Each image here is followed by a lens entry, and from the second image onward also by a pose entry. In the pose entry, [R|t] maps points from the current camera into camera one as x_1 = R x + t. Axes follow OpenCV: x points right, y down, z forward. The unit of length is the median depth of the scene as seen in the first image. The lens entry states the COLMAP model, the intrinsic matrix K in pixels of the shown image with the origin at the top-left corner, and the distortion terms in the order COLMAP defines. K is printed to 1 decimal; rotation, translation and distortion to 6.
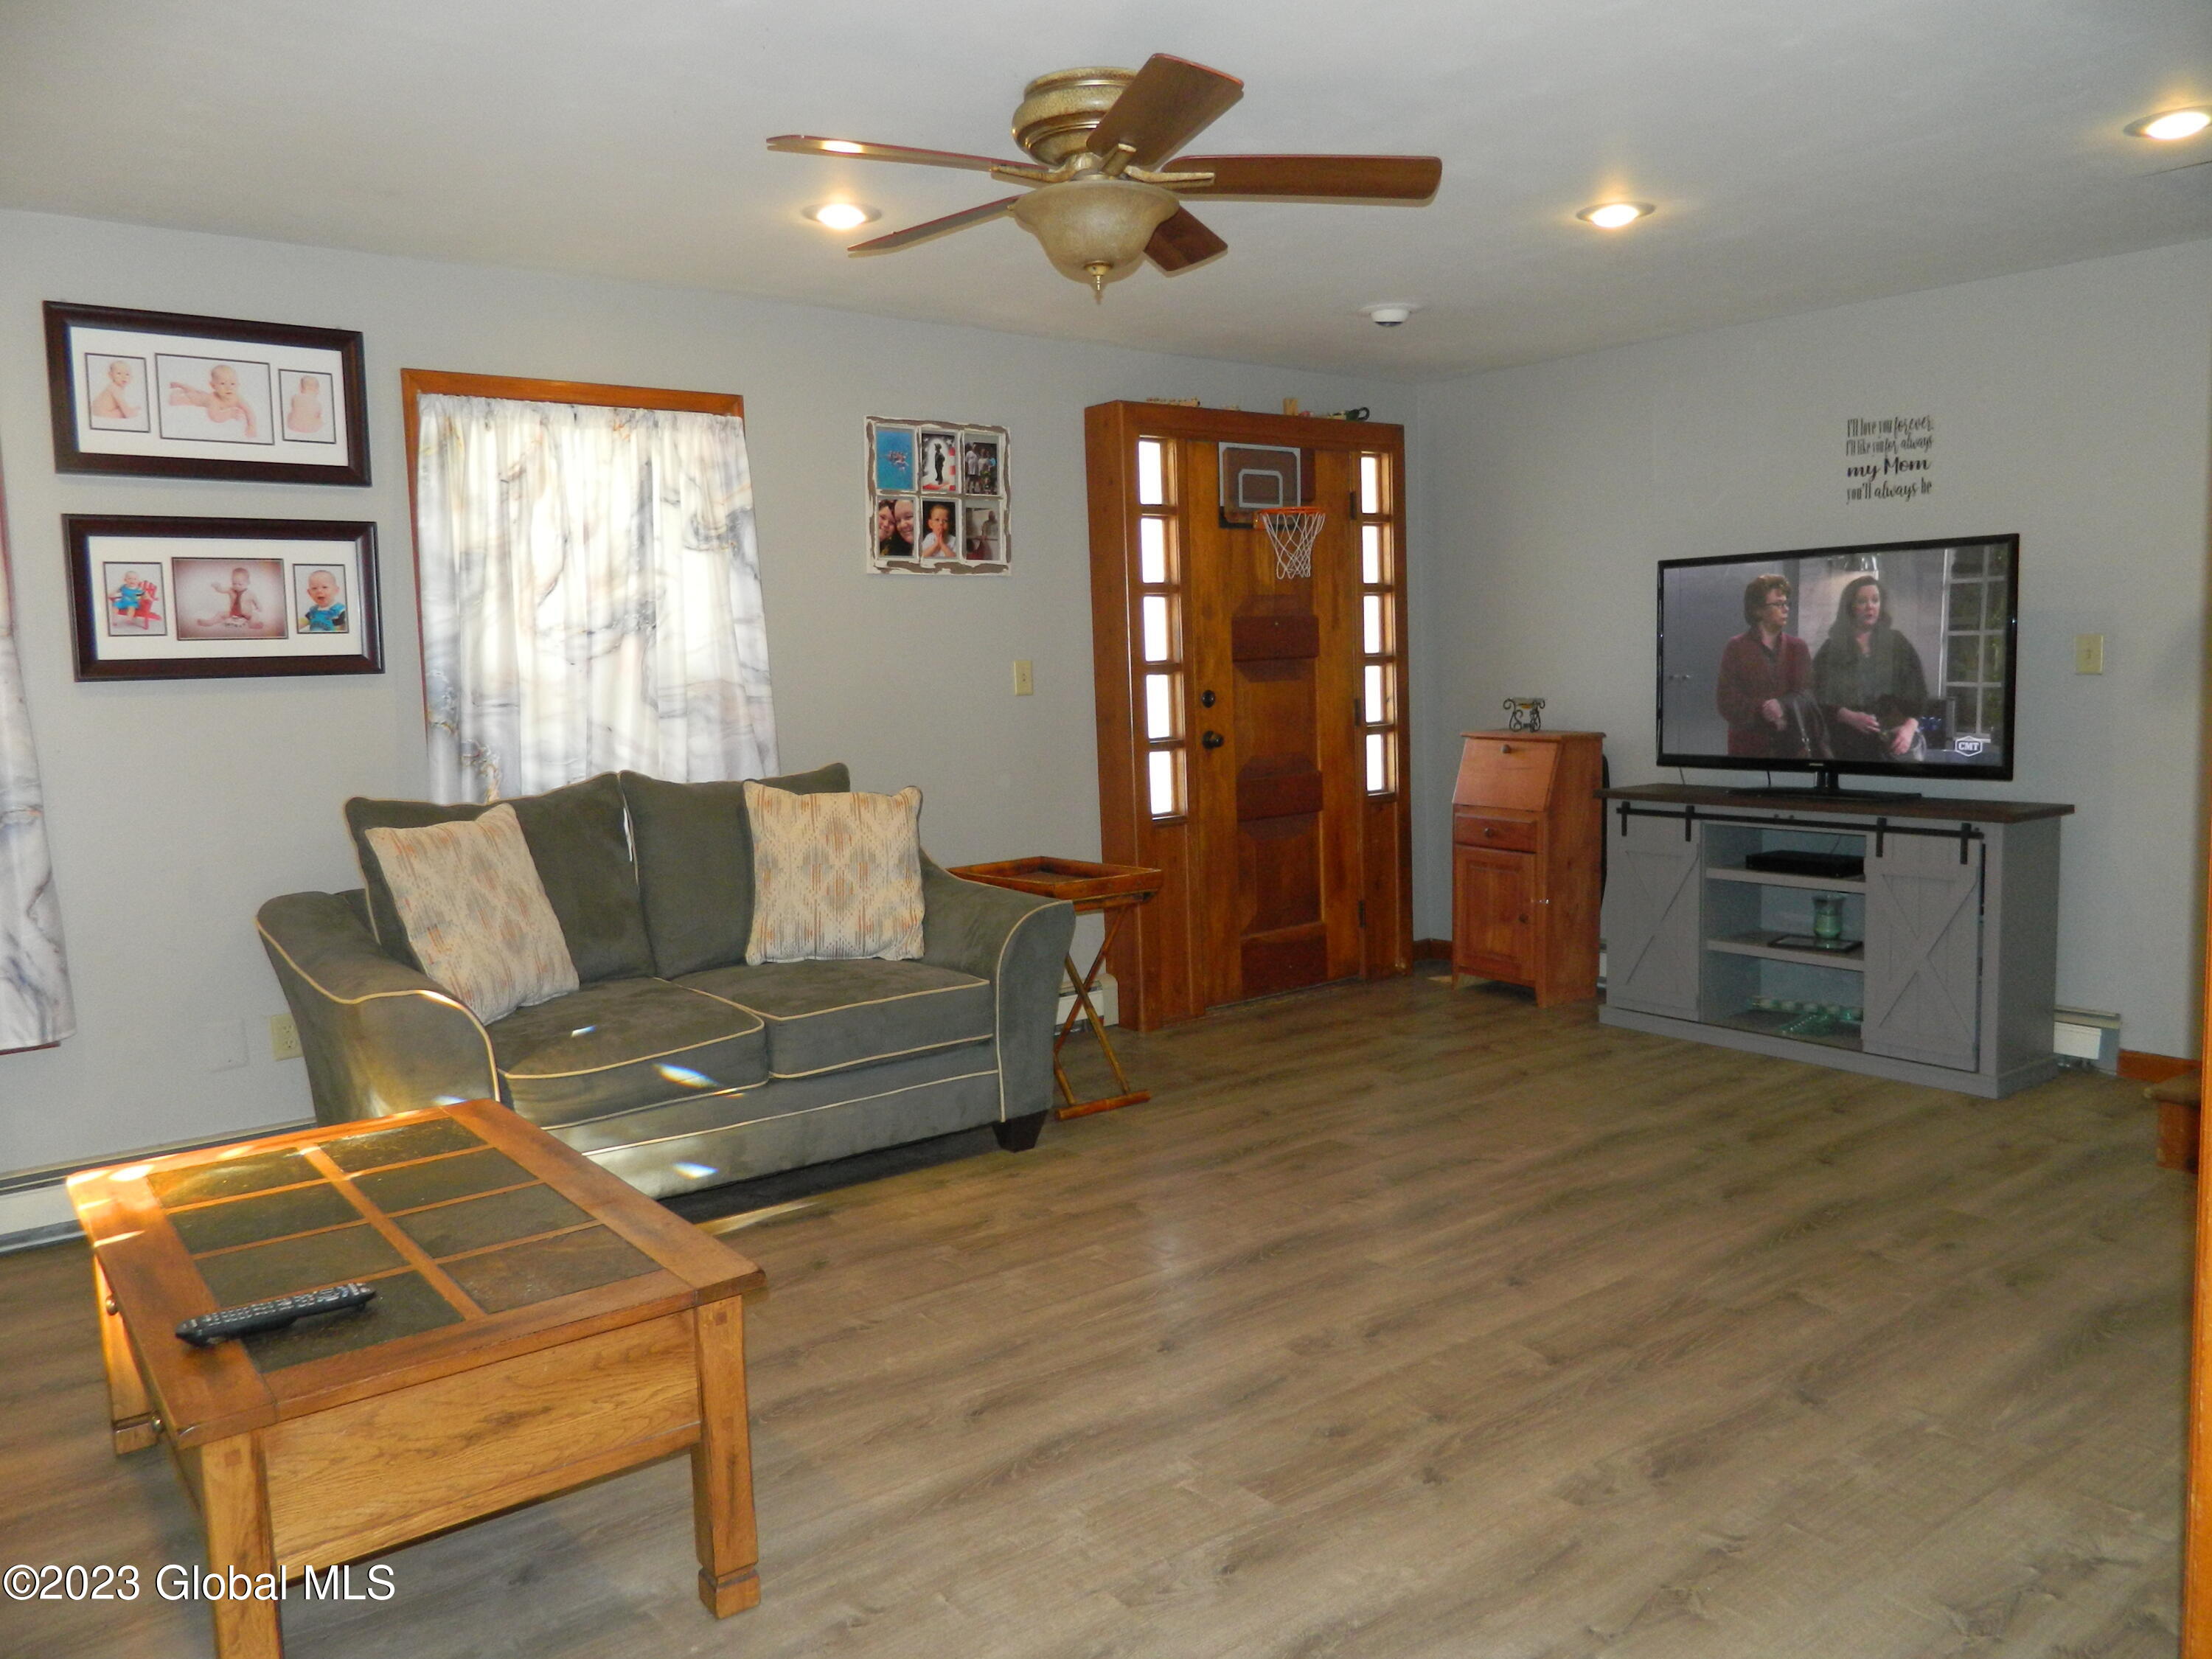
lens RADIAL K [[1653.8, 0, 1094.3], [0, 1653.8, 821.7], [0, 0, 1]] dist [0.003240, -0.002214]
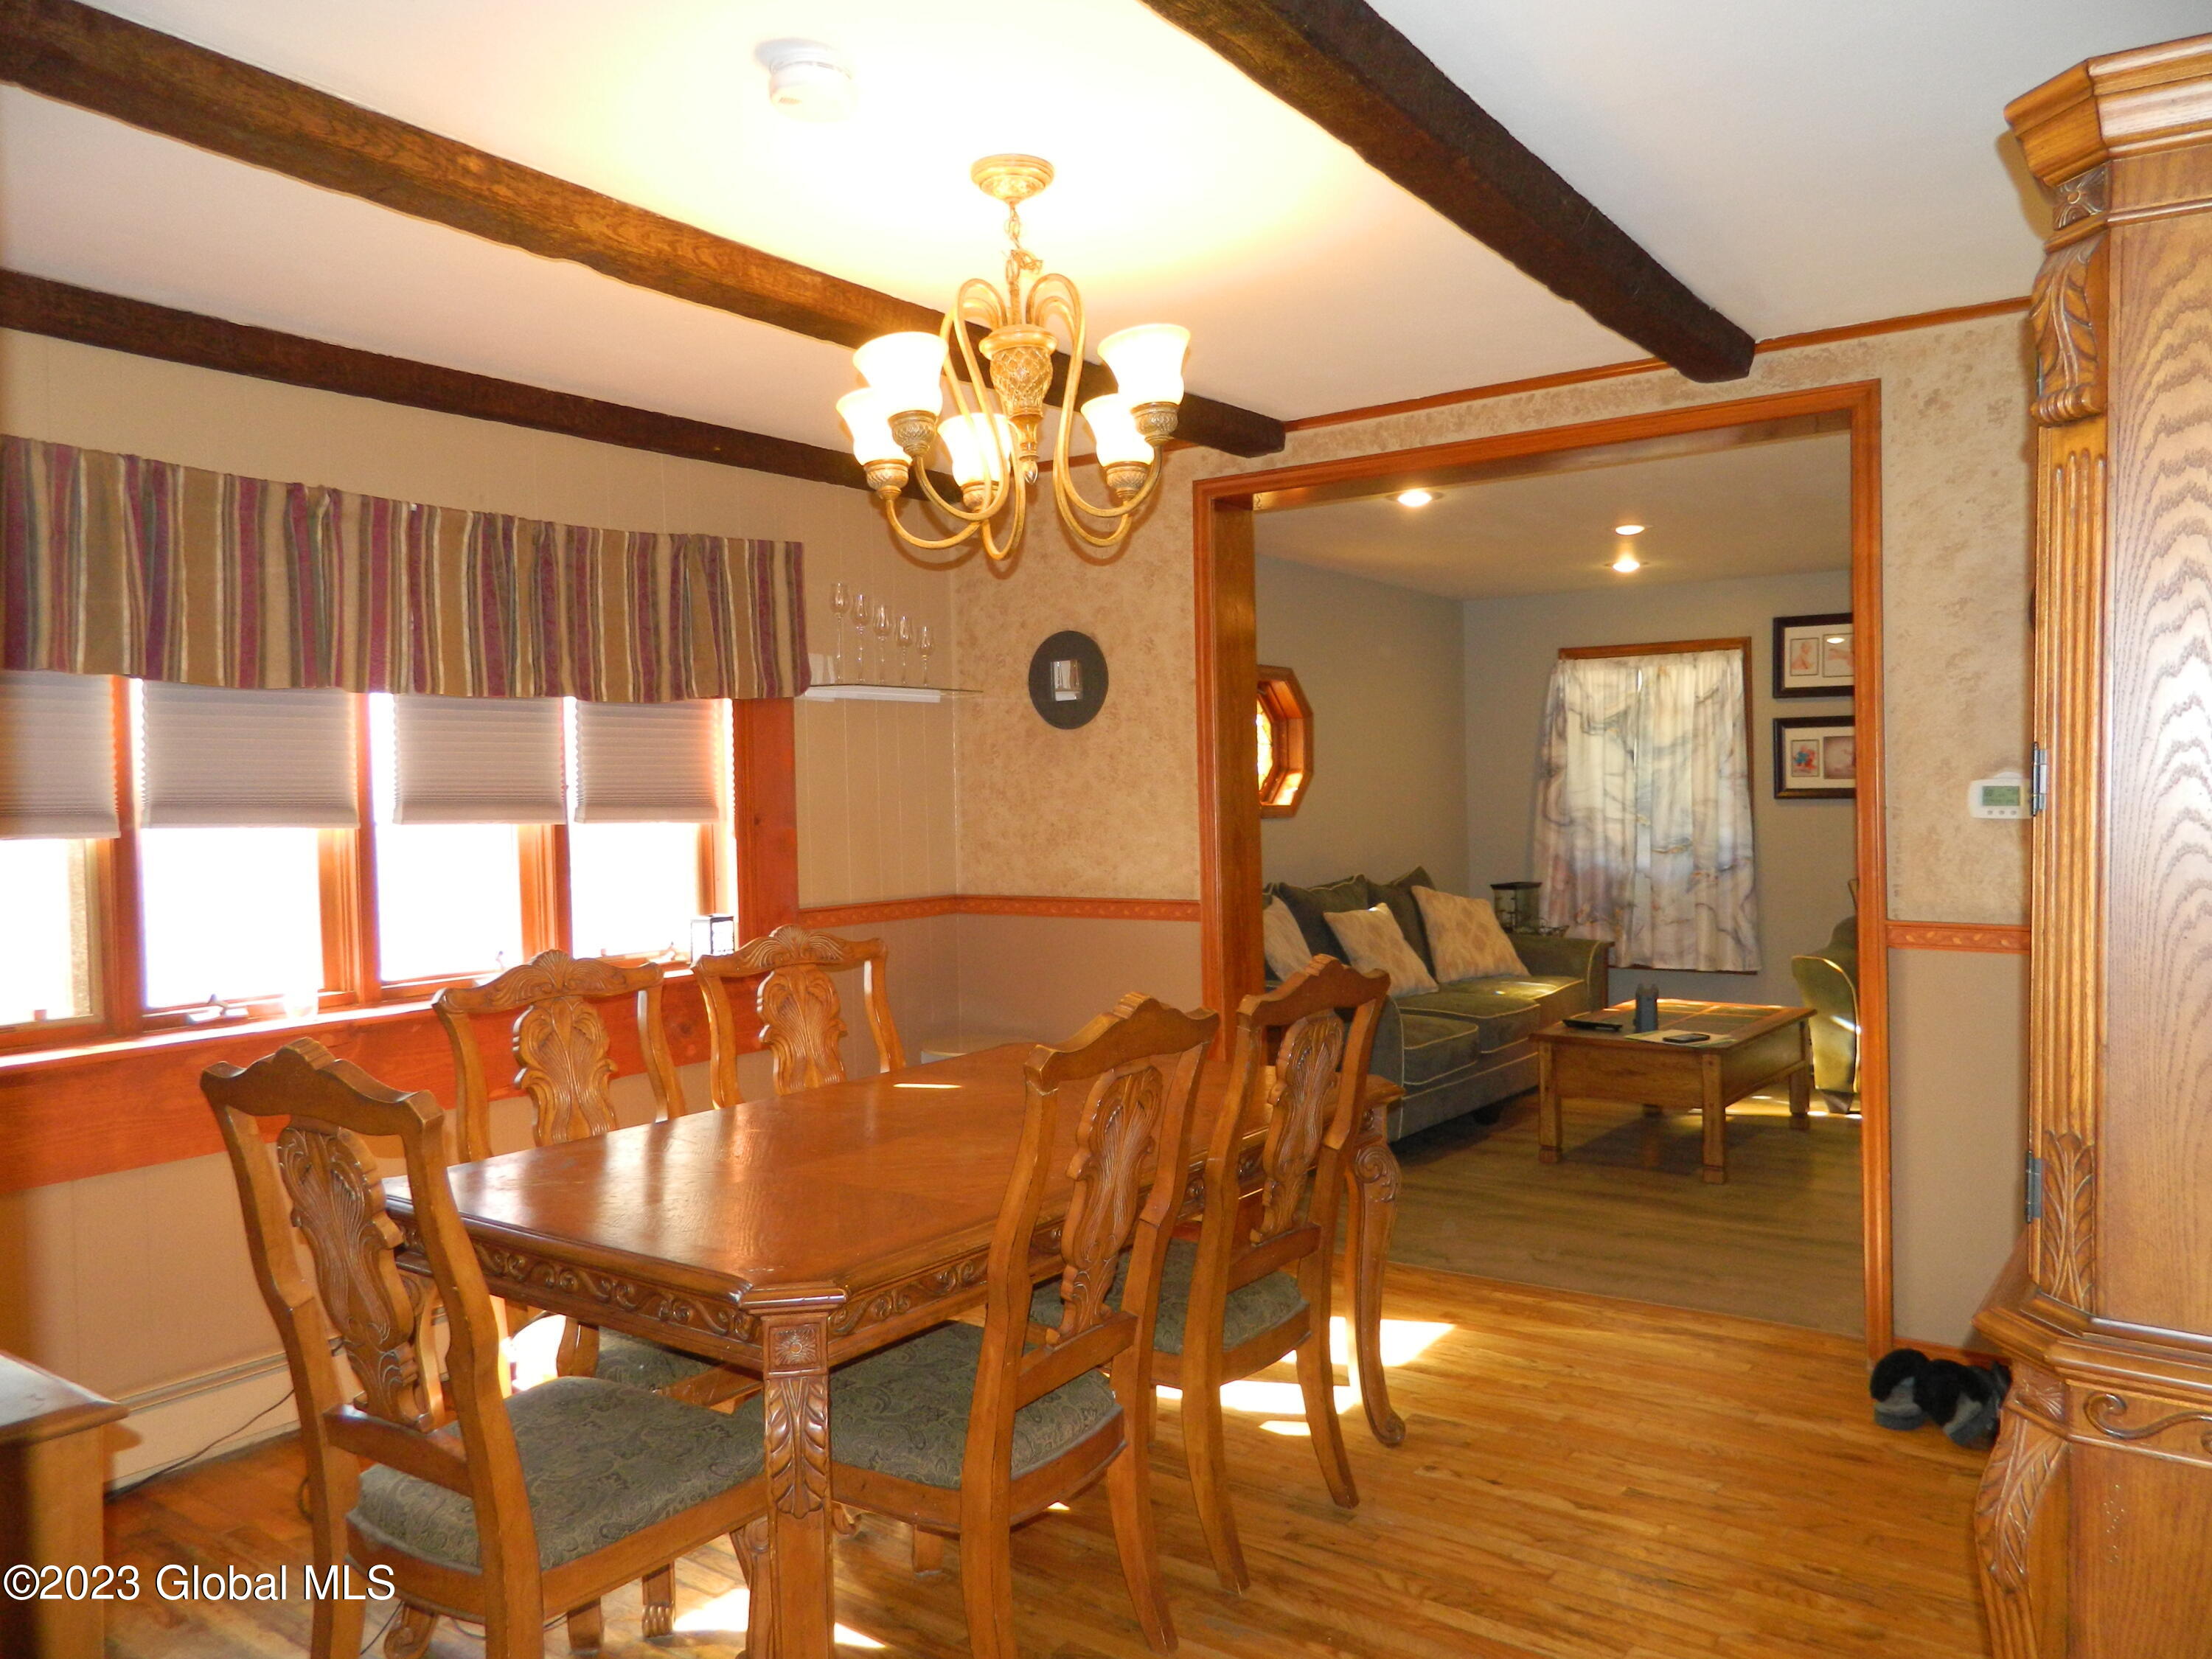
lens RADIAL K [[1653.8, 0, 1093.4], [0, 1653.8, 806.2], [0, 0, 1]] dist [0.003240, -0.002214]
pose [[0.276576, 0.033440, -0.960410, 1.079083], [-0.088094, 0.996069, 0.009312, -0.019585], [0.956946, 0.082031, 0.278435, -0.364346]]
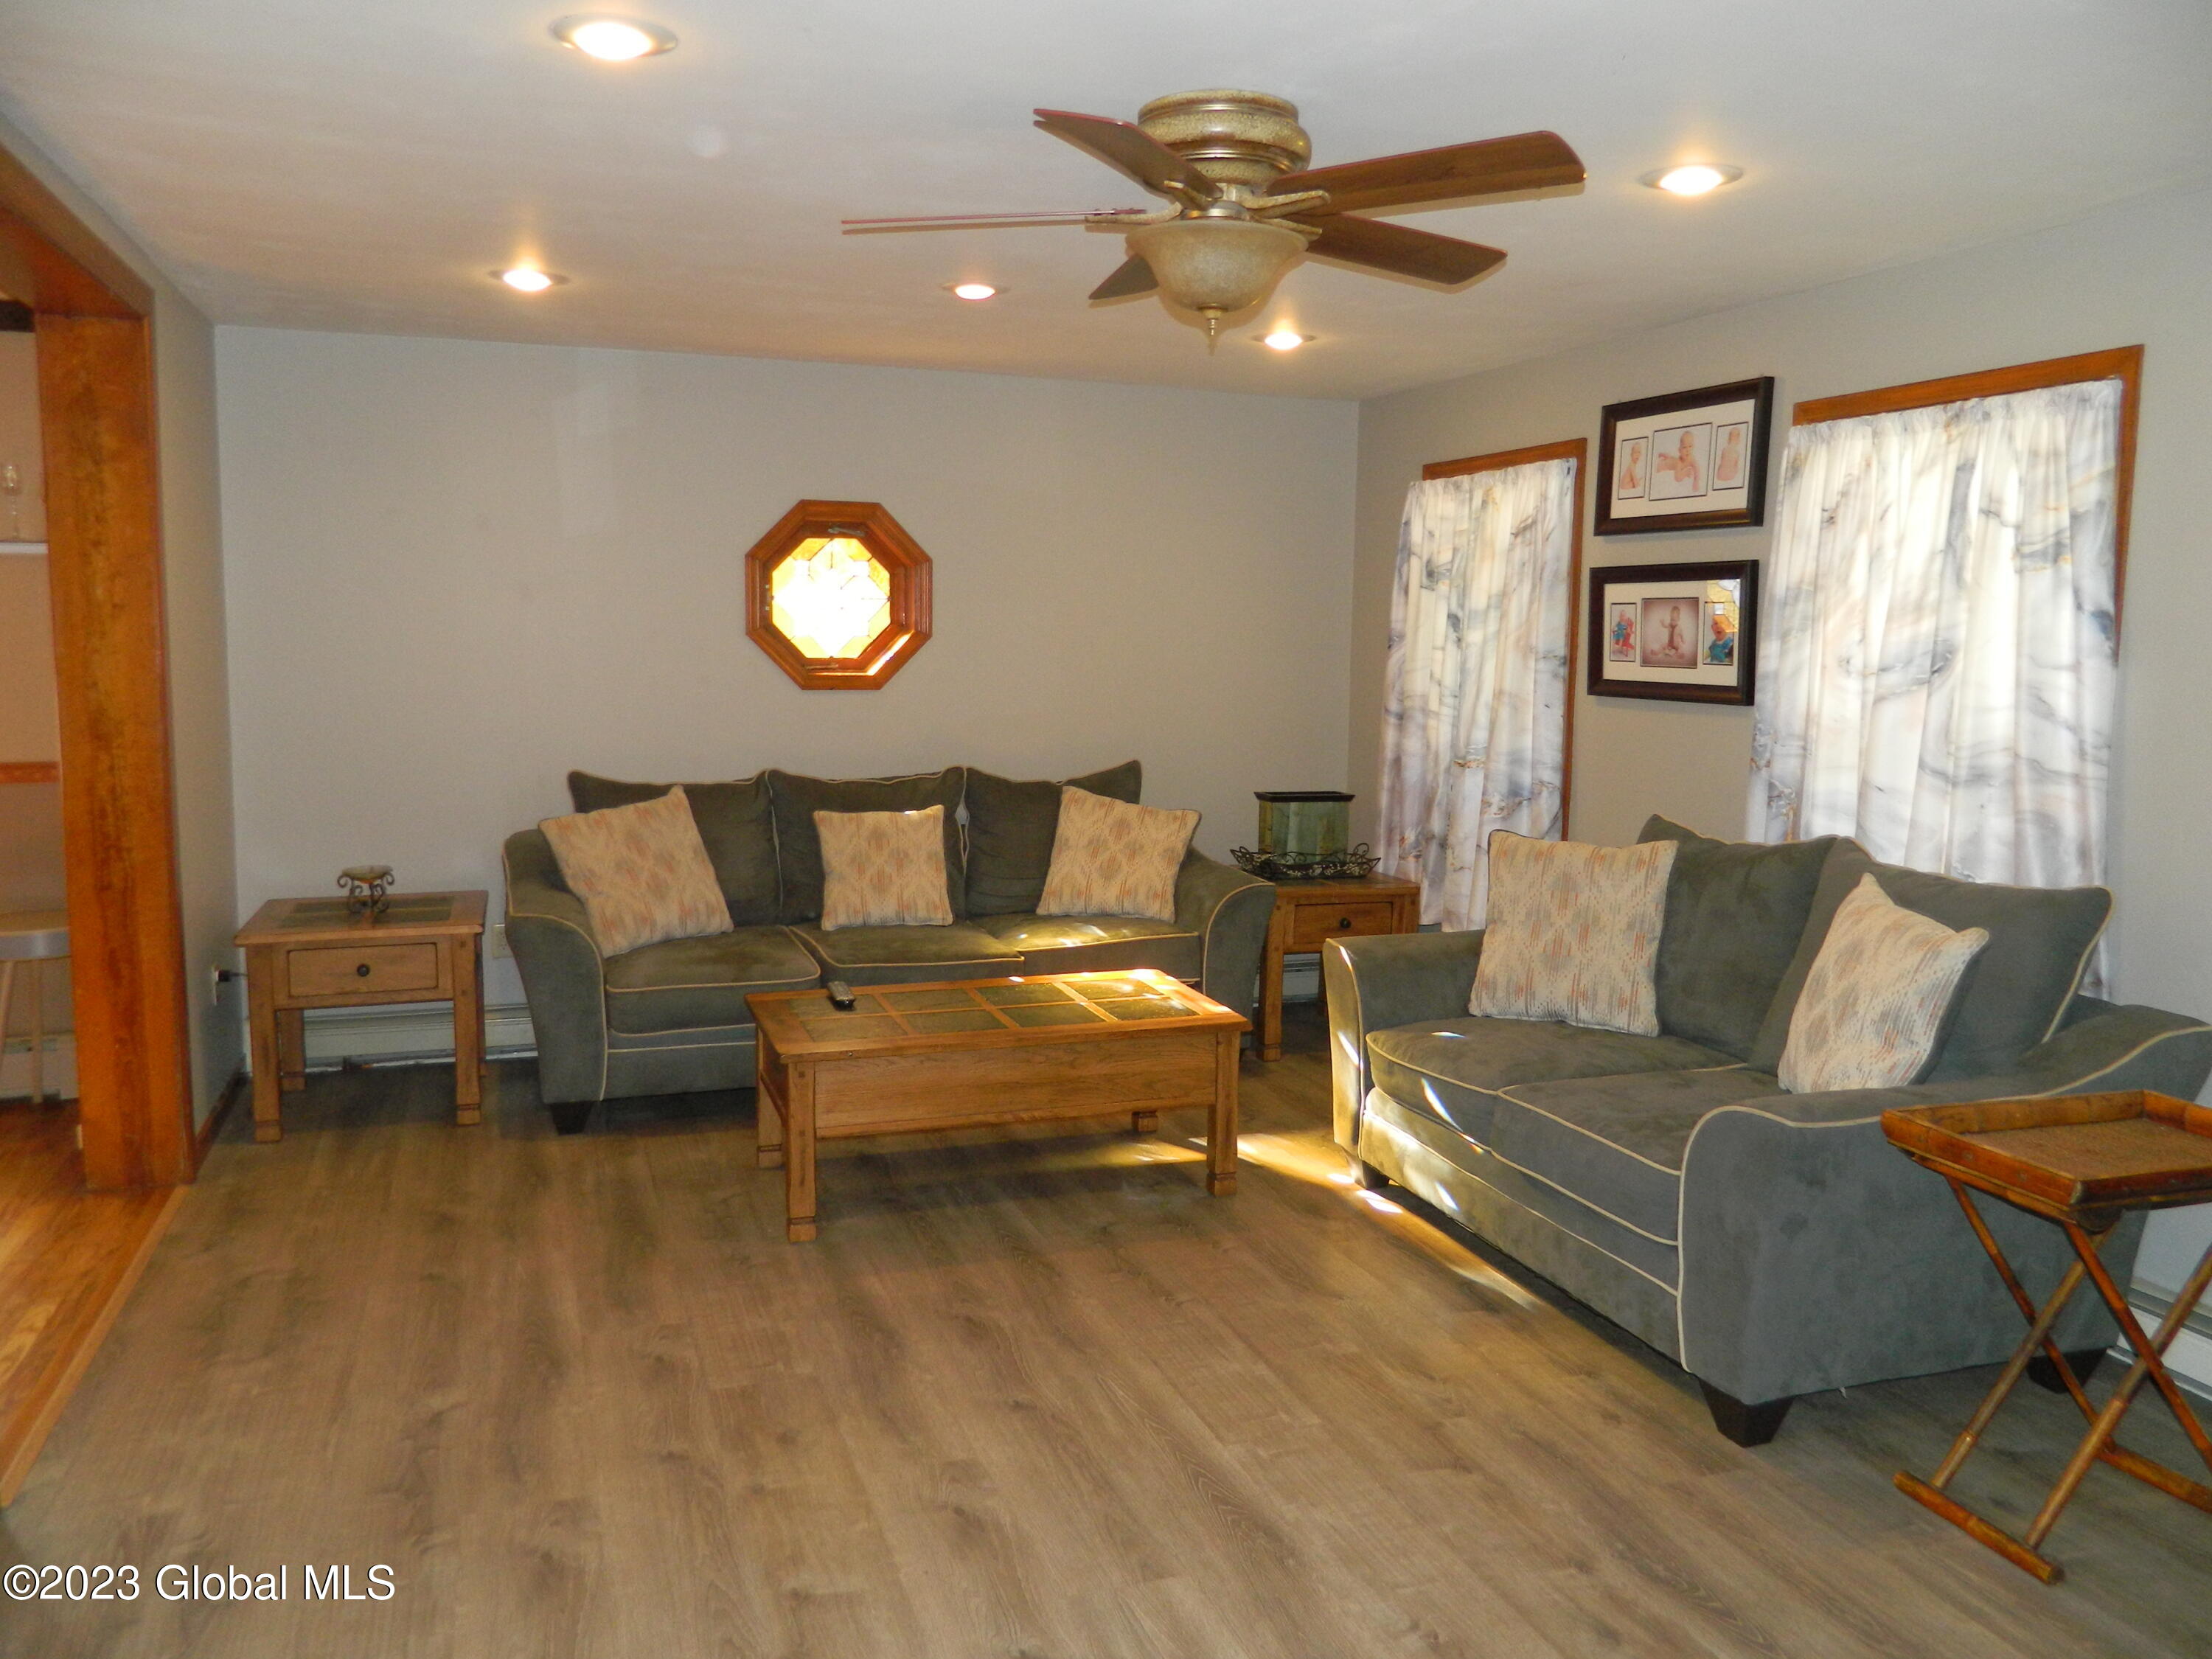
lens RADIAL K [[1653.8, 0, 1108.3], [0, 1653.8, 822.0], [0, 0, 1]] dist [0.003240, -0.002214]
pose [[-0.307845, 0.136585, -0.941582, 0.725436], [-0.094886, 0.980301, 0.173224, -0.170391], [0.946693, 0.142669, -0.288821, 0.992942]]
